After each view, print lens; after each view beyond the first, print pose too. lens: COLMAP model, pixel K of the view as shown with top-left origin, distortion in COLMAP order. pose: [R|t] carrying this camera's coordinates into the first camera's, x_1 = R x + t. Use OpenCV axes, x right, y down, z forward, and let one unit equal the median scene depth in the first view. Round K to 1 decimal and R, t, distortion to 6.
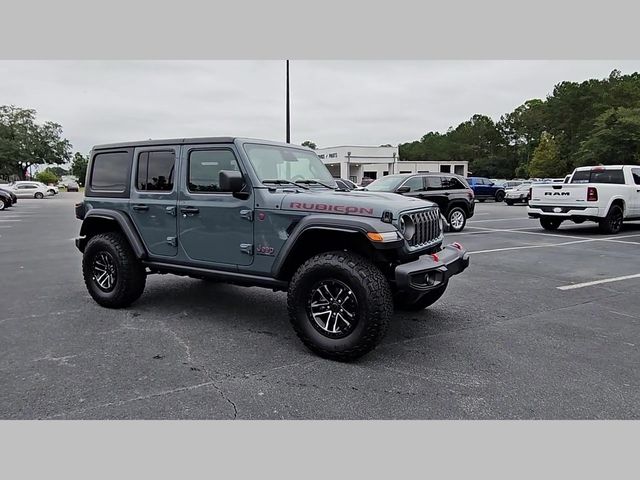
lens RADIAL K [[446.7, 0, 313.0], [0, 446.7, 240.0], [0, 0, 1]] dist [0.002142, 0.001091]
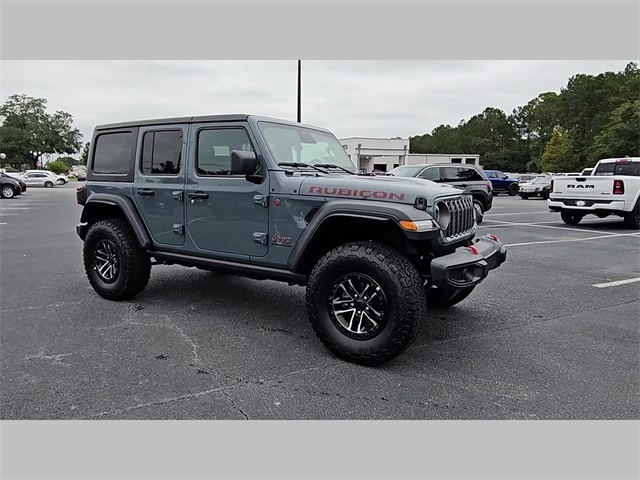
lens RADIAL K [[445.1, 0, 313.3], [0, 445.1, 240.4], [0, 0, 1]] dist [0.003376, -0.004380]
pose [[0.999780, 0.012608, -0.016790, -0.022210], [-0.012310, 0.999766, 0.017762, 0.006064], [0.017010, -0.017552, 0.999701, 0.085398]]
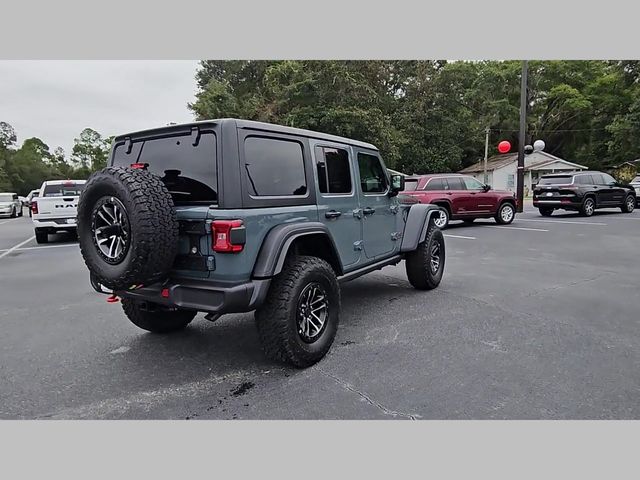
lens RADIAL K [[446.7, 0, 313.0], [0, 446.7, 240.0], [0, 0, 1]] dist [0.002142, 0.001091]
pose [[0.027218, -0.103566, 0.994250, -1.203777], [0.145038, 0.984503, 0.098581, -0.111923], [-0.989052, 0.141520, 0.041817, 0.999199]]
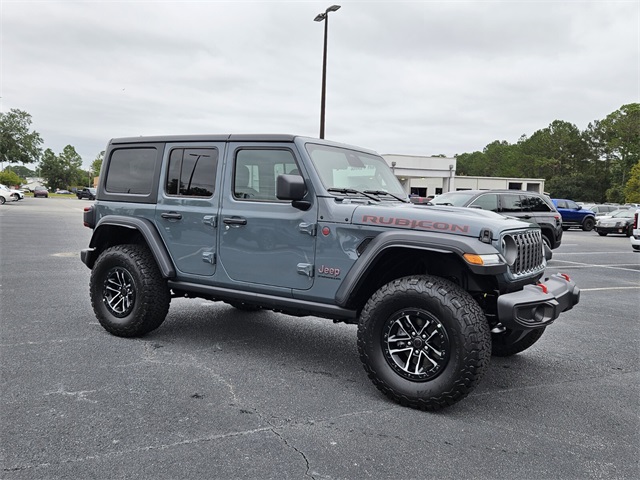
lens RADIAL K [[561.8, 0, 319.6], [0, 561.8, 252.9], [0, 0, 1]] dist [0.128327, -0.200678]
pose [[0.998906, 0.041506, -0.021560, -0.085209], [-0.042229, 0.998520, -0.034273, 0.020306], [0.020105, 0.035146, 0.999180, -0.036372]]
